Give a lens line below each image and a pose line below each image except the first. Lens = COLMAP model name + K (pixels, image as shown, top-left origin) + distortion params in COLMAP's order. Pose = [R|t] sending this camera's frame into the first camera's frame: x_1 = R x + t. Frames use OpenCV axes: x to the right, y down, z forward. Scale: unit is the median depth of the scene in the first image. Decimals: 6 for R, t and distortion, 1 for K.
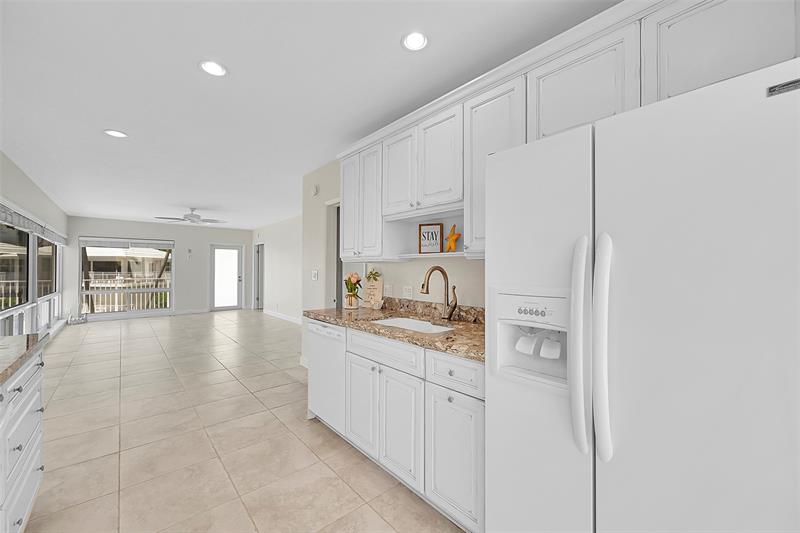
lens RADIAL K [[314.8, 0, 395.5], [0, 314.8, 265.8], [0, 0, 1]] dist [-0.000572, 0.000227]
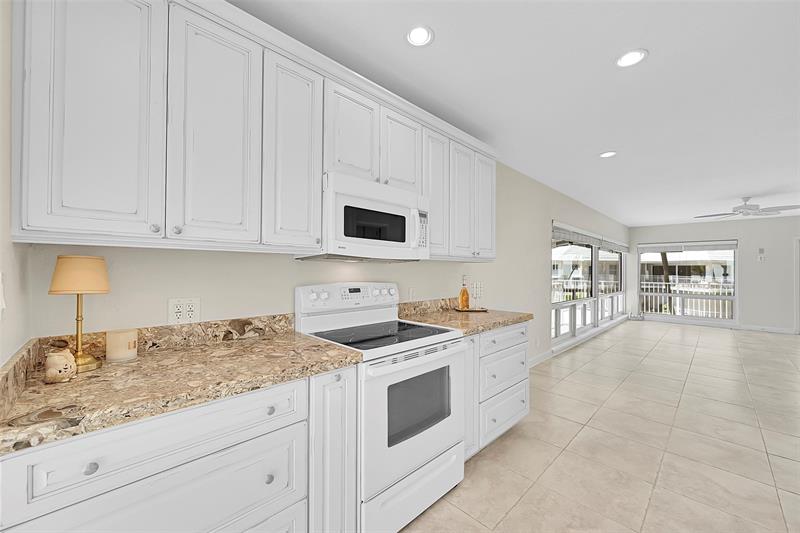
lens RADIAL K [[314.8, 0, 401.2], [0, 314.8, 265.5], [0, 0, 1]] dist [-0.000572, 0.000227]
pose [[0.069168, -0.013591, -0.997512, 0.076792], [-0.001732, 0.999904, -0.013743, 0.001293], [0.997604, 0.002679, 0.069138, 0.063416]]
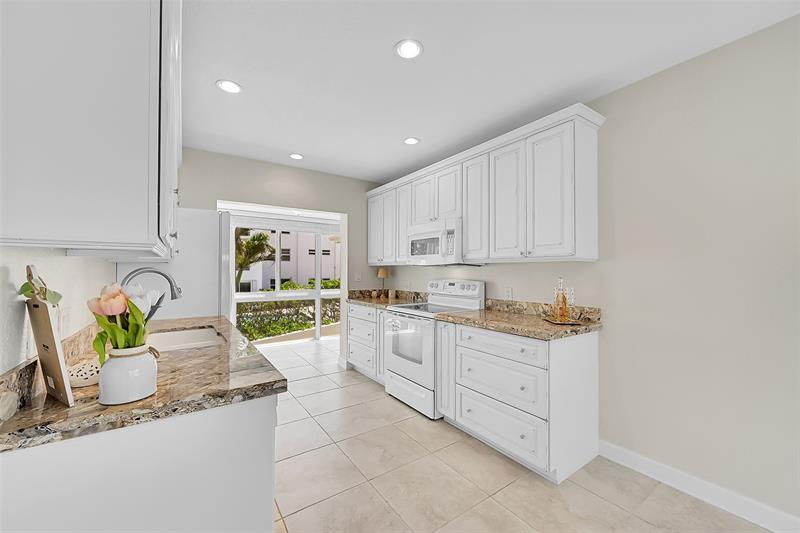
lens RADIAL K [[314.8, 0, 398.0], [0, 314.8, 264.6], [0, 0, 1]] dist [-0.000572, 0.000227]
pose [[-0.994509, -0.001690, 0.104634, -1.099463], [-0.004437, 0.999651, -0.026027, 0.011543], [-0.104553, -0.026349, -0.994170, 2.096605]]
